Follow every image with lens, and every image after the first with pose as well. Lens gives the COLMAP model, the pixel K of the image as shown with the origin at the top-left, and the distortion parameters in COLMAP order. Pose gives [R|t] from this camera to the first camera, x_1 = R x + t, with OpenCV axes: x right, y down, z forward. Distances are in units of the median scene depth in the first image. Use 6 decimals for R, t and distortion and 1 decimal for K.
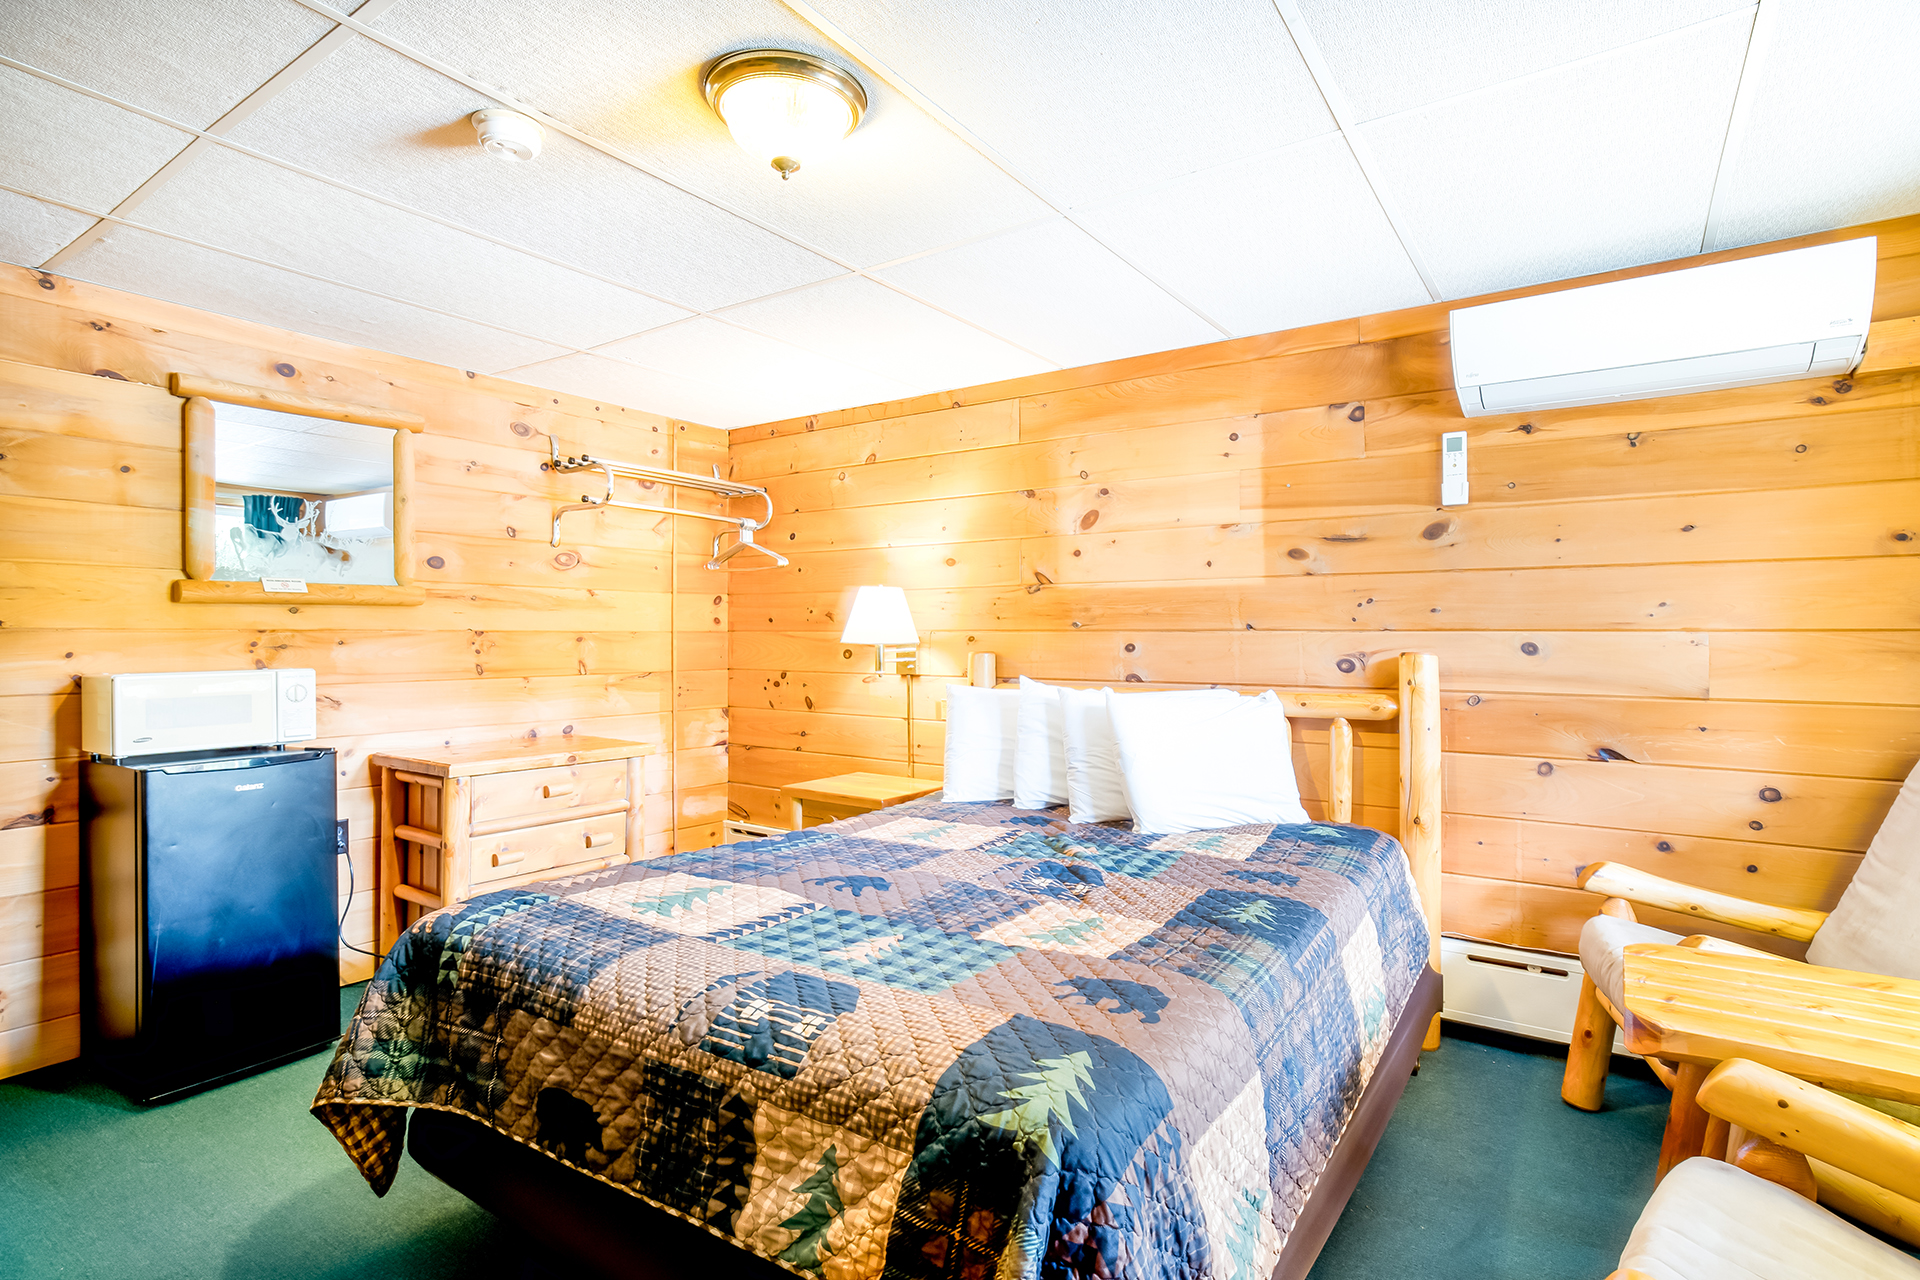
lens RADIAL K [[942.4, 0, 960.0], [0, 942.4, 640.0], [0, 0, 1]] dist [-0.035355, 0.025492]
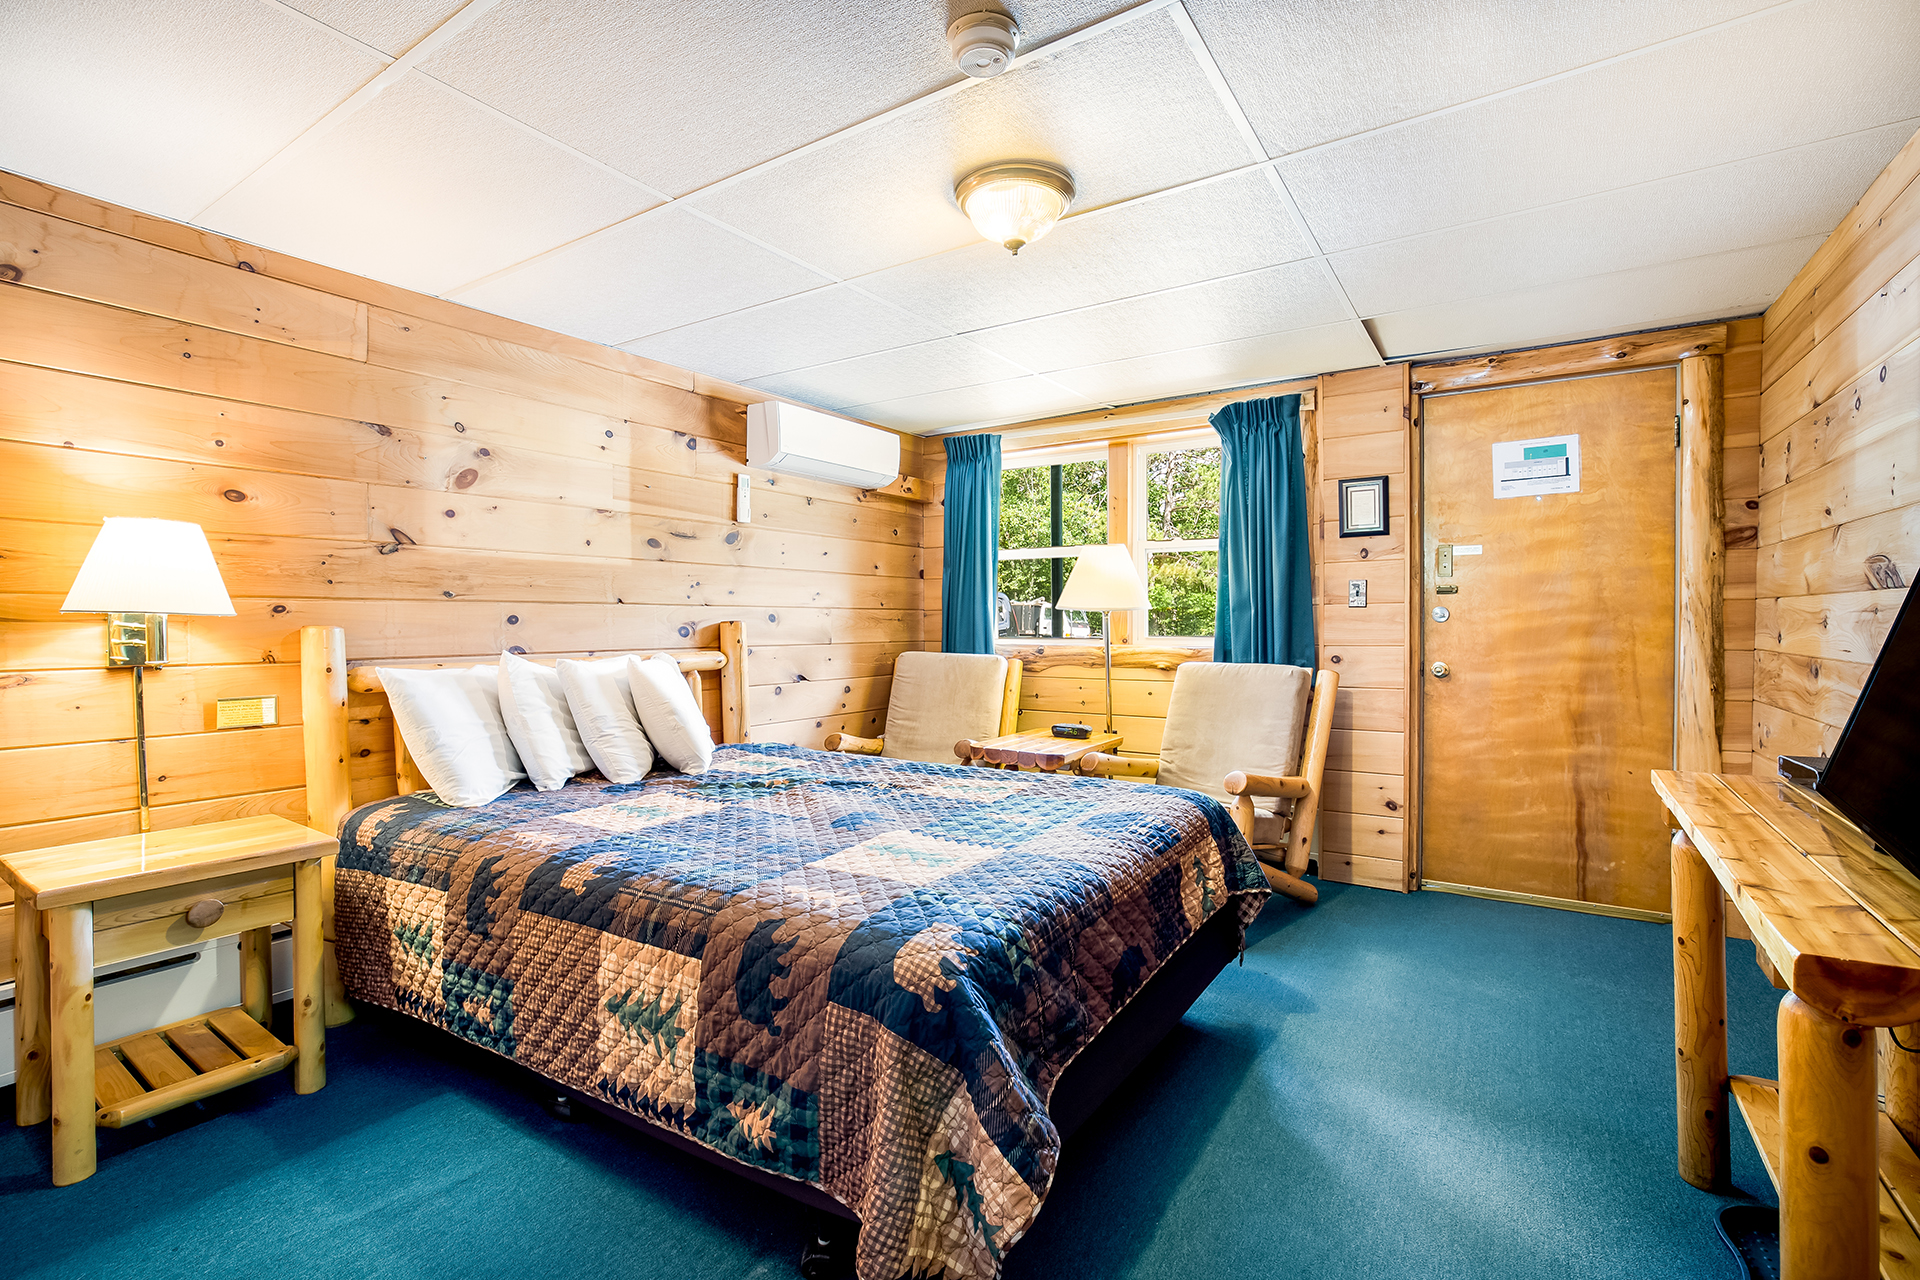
lens RADIAL K [[867.8, 0, 960.0], [0, 867.8, 640.0], [0, 0, 1]] dist [-0.040351, 0.021528]
pose [[-0.017356, -0.025008, 0.999537, -0.859005], [0.003237, 0.999681, 0.025068, 0.010168], [-0.999844, 0.003671, -0.017269, 0.663154]]
